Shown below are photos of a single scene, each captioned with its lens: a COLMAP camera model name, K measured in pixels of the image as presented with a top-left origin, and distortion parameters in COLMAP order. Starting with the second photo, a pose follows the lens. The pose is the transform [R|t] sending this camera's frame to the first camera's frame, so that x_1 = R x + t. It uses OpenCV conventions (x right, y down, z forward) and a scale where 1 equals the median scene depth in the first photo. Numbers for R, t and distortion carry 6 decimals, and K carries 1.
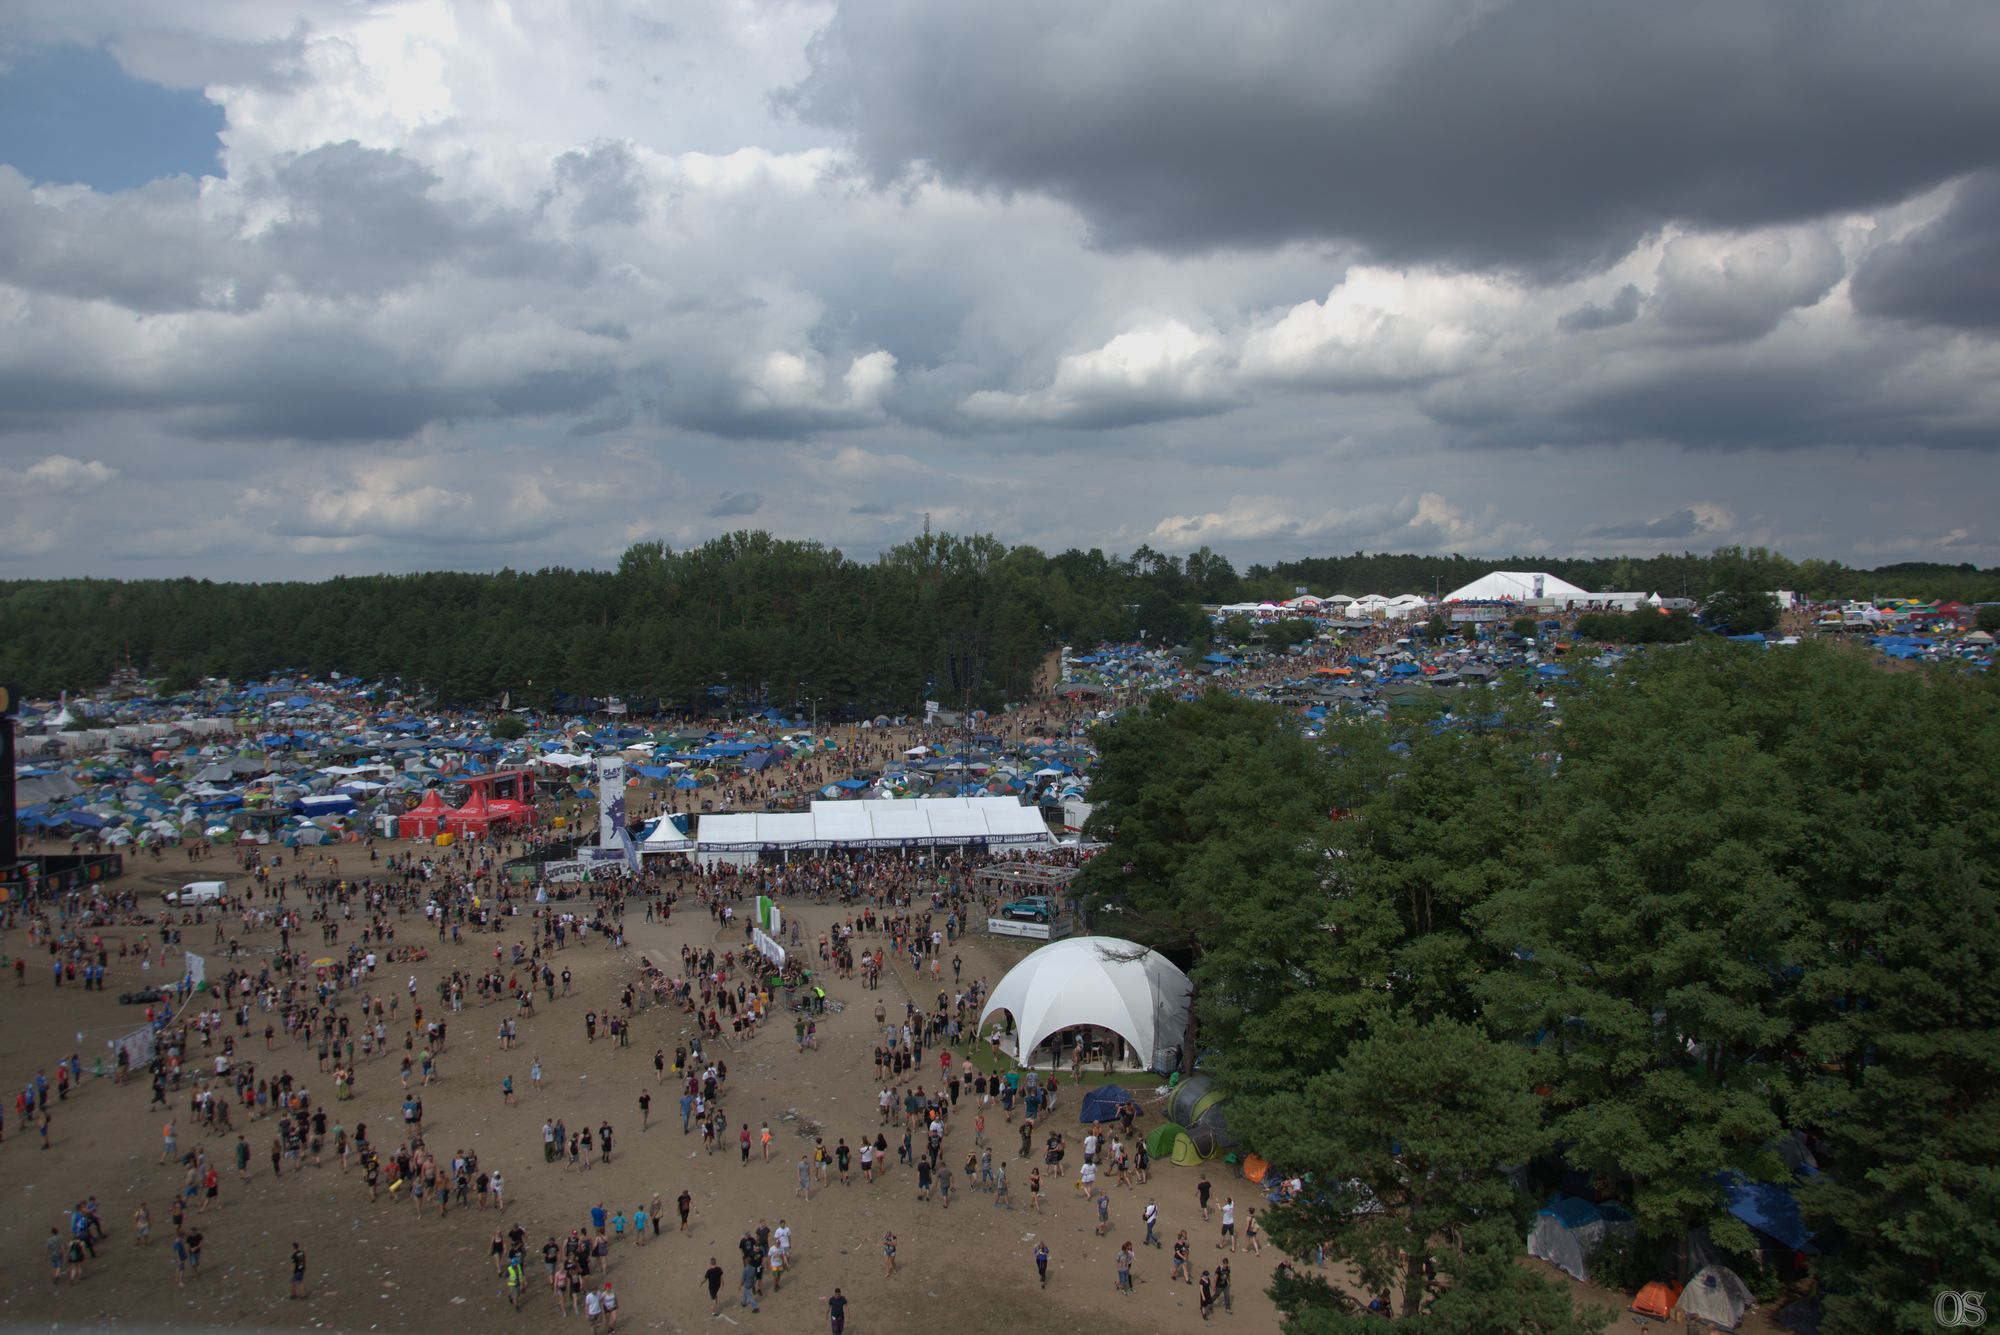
lens RADIAL K [[1524.8, 0, 1008.2], [0, 1524.8, 656.6], [0, 0, 1]] dist [-0.163469, 0.113844]
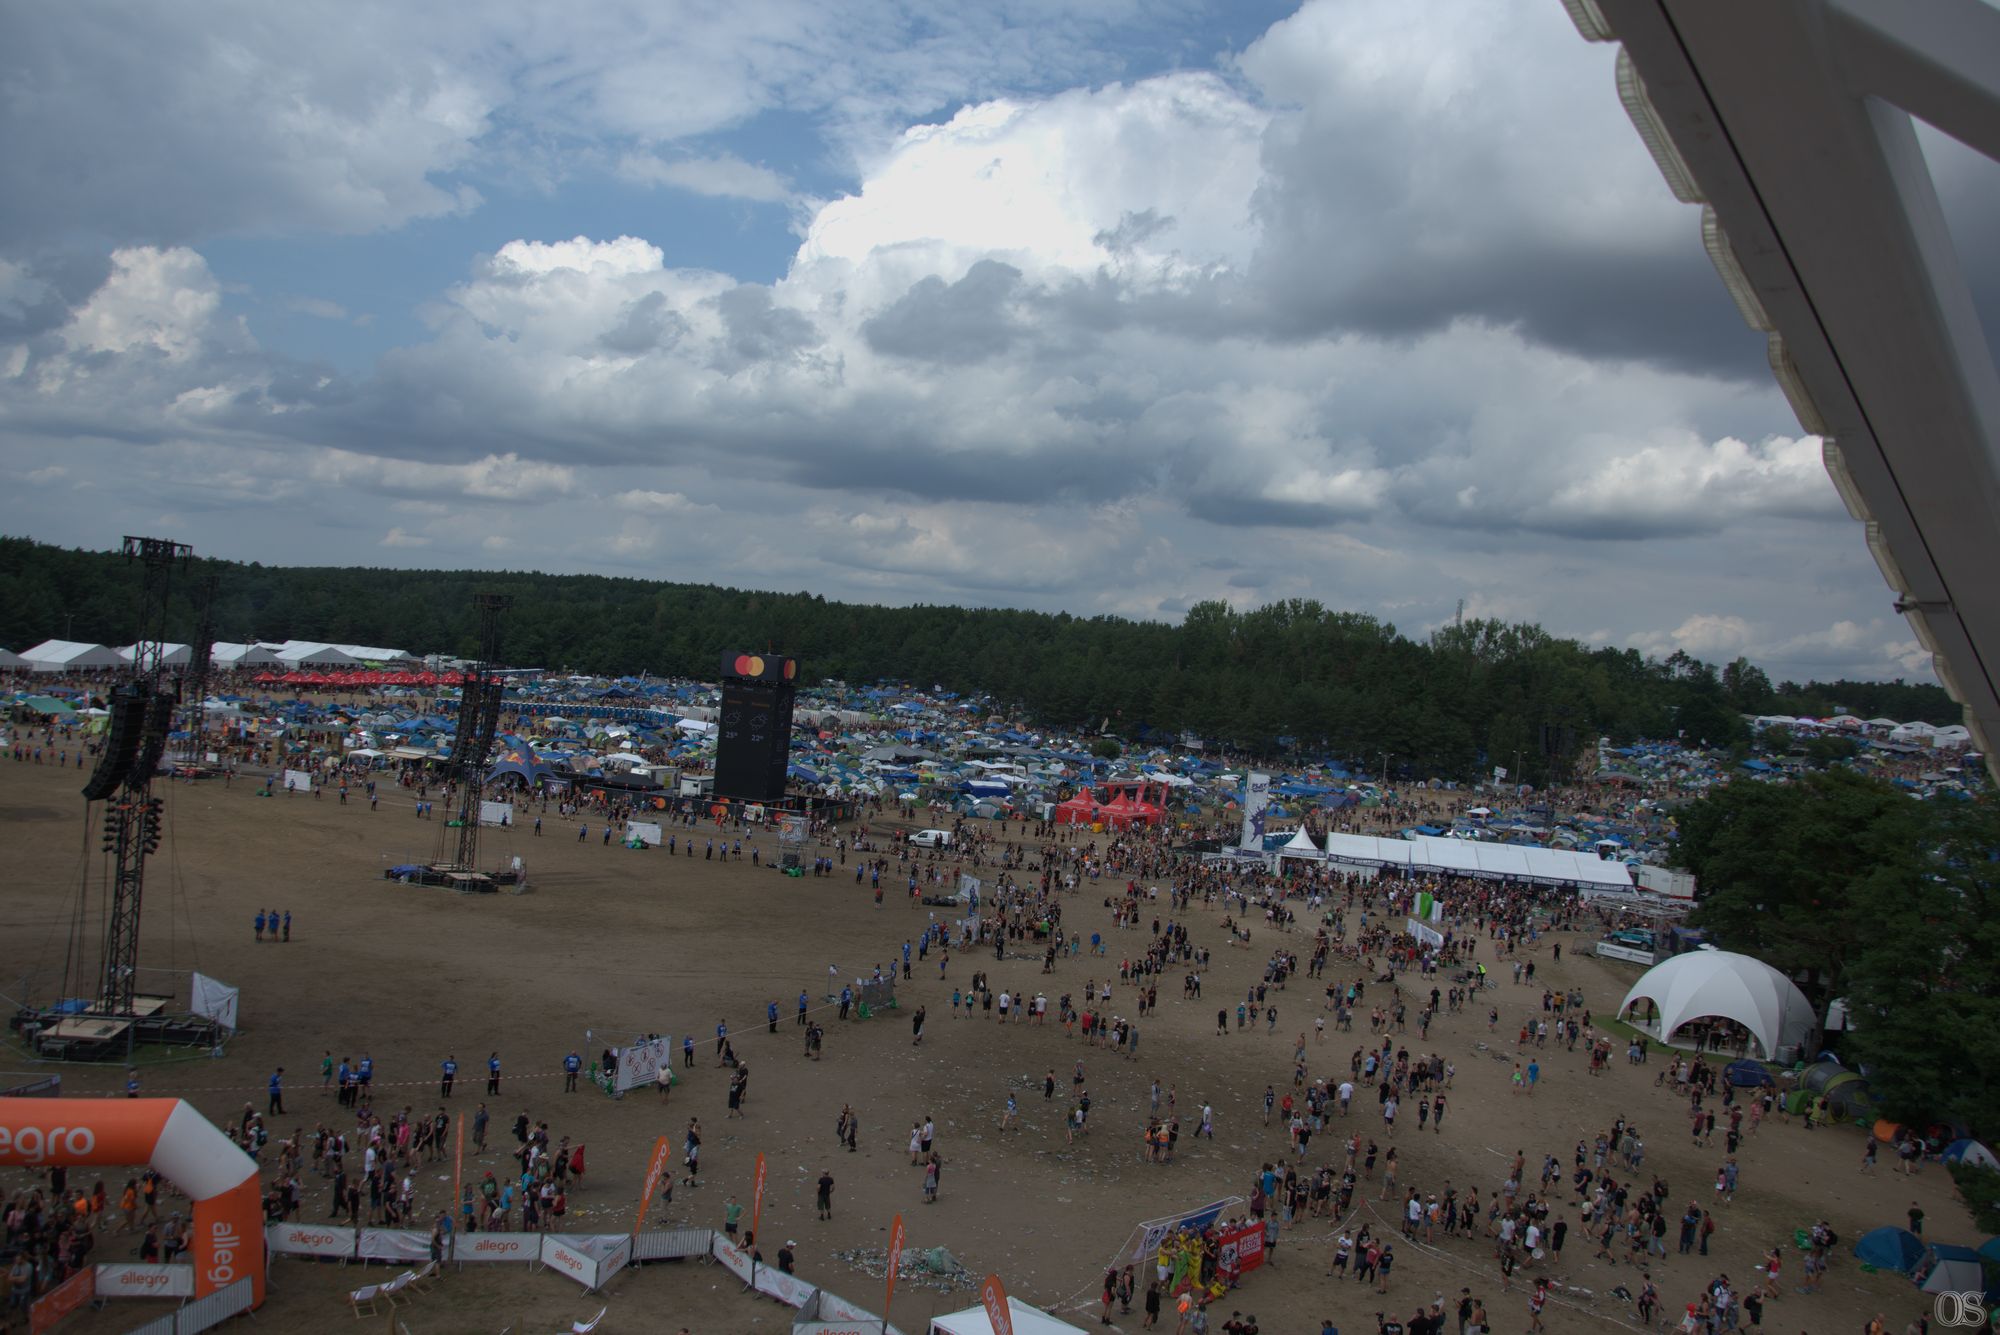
lens RADIAL K [[1524.8, 0, 967.4], [0, 1524.8, 669.0], [0, 0, 1]] dist [-0.163469, 0.113844]
pose [[0.944060, 0.103806, -0.313011, -0.067322], [-0.116198, 0.993001, -0.021144, 0.021311], [0.308625, 0.056333, 0.949514, -0.123773]]
